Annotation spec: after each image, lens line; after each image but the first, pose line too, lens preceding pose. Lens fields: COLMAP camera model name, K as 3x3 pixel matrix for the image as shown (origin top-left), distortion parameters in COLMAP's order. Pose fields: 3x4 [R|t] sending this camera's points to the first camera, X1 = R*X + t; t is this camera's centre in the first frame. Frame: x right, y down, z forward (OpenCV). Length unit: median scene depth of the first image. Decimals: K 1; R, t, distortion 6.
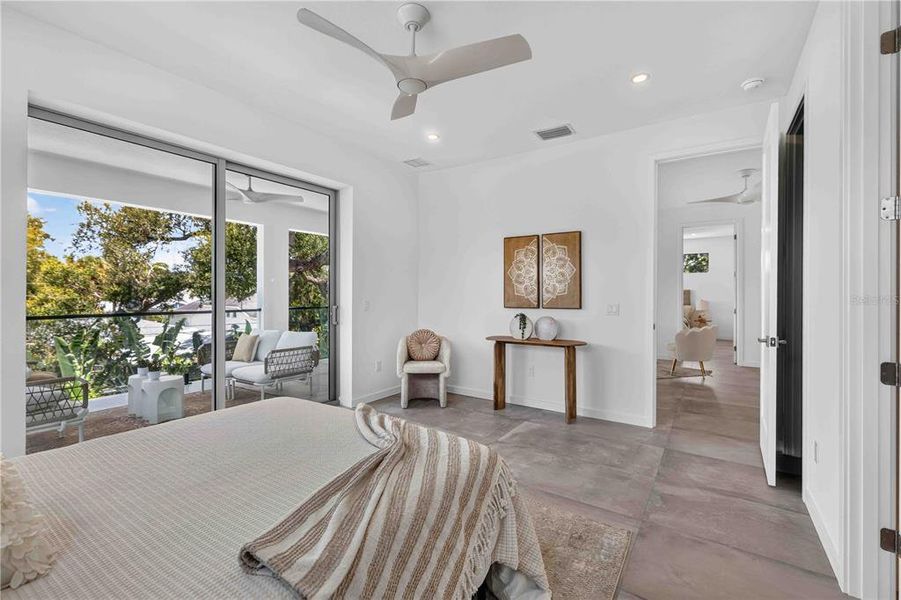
lens RADIAL K [[395.1, 0, 448.4], [0, 395.1, 296.8], [0, 0, 1]] dist [0.002215, -0.000080]
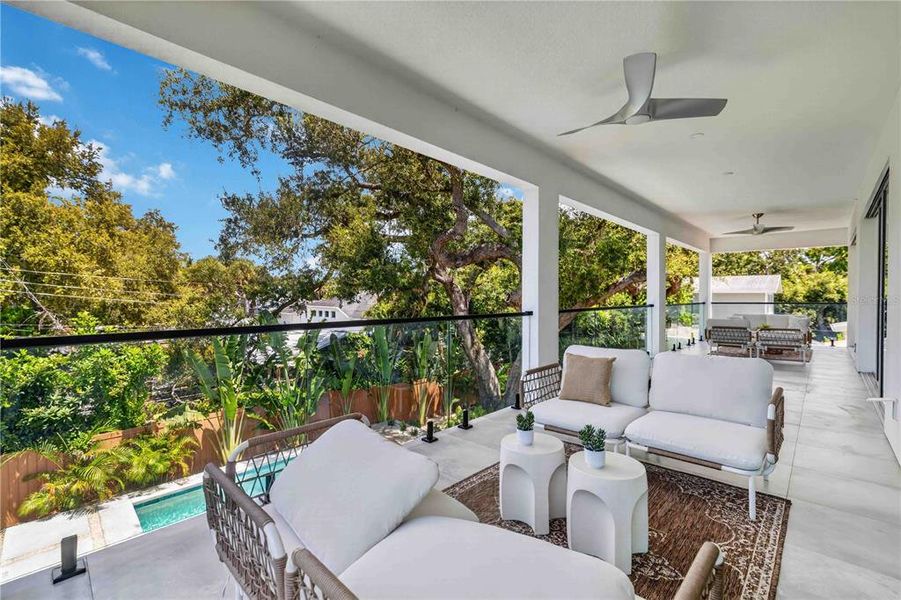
lens RADIAL K [[395.1, 0, 454.2], [0, 395.1, 301.3], [0, 0, 1]] dist [0.002215, -0.000080]
pose [[0.986766, 0.003450, -0.162112, -0.460559], [-0.001688, 0.999938, 0.011006, 0.003507], [0.162140, -0.010586, 0.986711, 0.280439]]
